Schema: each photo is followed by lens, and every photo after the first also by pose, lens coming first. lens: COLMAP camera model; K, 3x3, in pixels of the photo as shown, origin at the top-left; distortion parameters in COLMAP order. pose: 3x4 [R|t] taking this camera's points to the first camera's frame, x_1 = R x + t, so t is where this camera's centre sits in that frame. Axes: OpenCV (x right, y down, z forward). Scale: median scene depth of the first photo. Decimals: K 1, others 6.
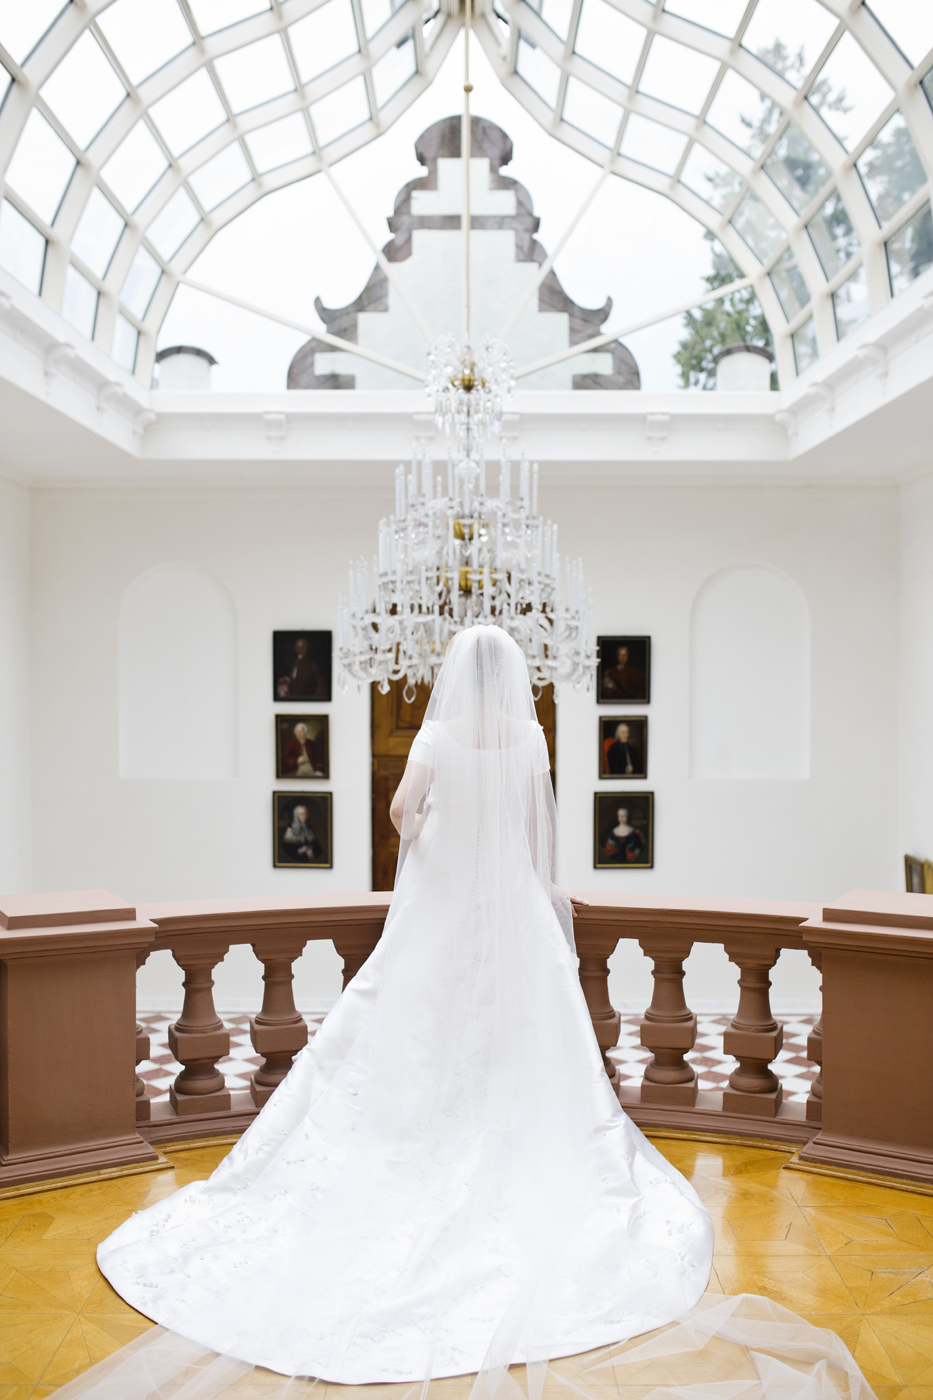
lens RADIAL K [[1320.2, 0, 466.5], [0, 1320.2, 700.0], [0, 0, 1]] dist [-0.068877, 0.102237]
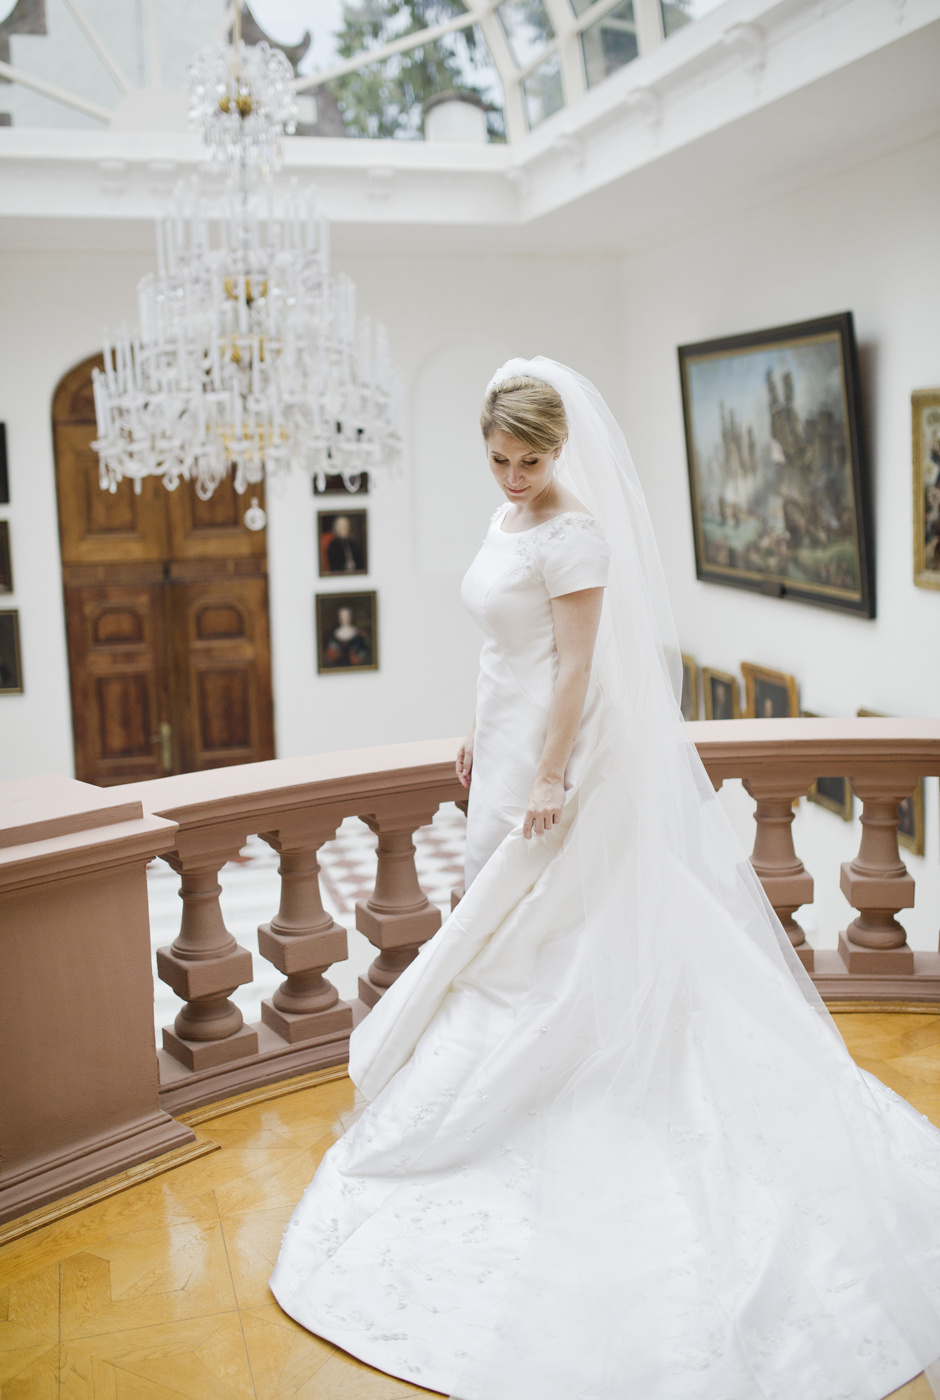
lens RADIAL K [[1369.0, 0, 471.3], [0, 1369.0, 688.4], [0, 0, 1]] dist [-0.094481, 0.156263]
pose [[0.964398, -0.067809, 0.255613, -0.102182], [0.030945, 0.988863, 0.145573, 0.000182], [-0.262637, -0.132480, 0.955757, 0.107991]]
